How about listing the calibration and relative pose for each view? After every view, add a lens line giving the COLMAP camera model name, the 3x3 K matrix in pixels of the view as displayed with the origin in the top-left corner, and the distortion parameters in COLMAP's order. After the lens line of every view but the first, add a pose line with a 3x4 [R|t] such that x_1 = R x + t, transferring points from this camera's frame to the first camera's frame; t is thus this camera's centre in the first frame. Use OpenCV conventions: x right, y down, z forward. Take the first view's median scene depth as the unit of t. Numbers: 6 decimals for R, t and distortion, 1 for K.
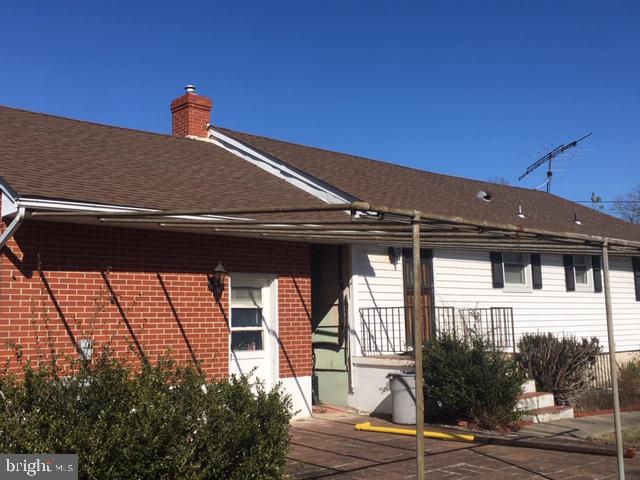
lens RADIAL K [[709.4, 0, 320.0], [0, 709.4, 240.0], [0, 0, 1]] dist [0.054550, -0.010170]
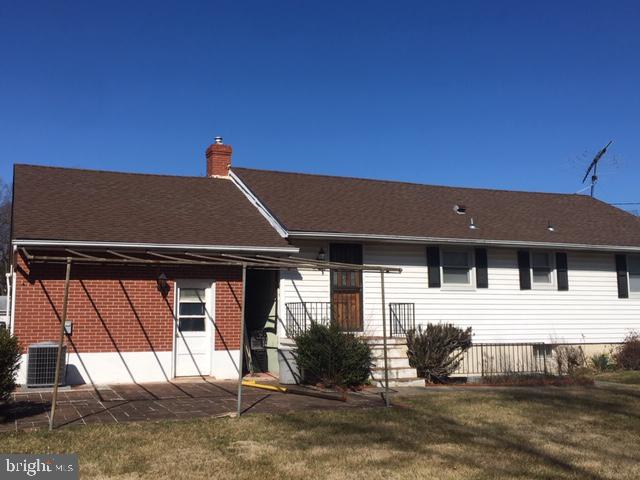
lens RADIAL K [[709.4, 0, 320.0], [0, 709.4, 240.0], [0, 0, 1]] dist [0.054550, -0.010170]
pose [[0.949022, -0.022105, -0.314435, 0.560003], [0.024524, 0.999692, 0.003739, -0.030340], [0.314255, -0.011260, 0.949272, -0.289967]]
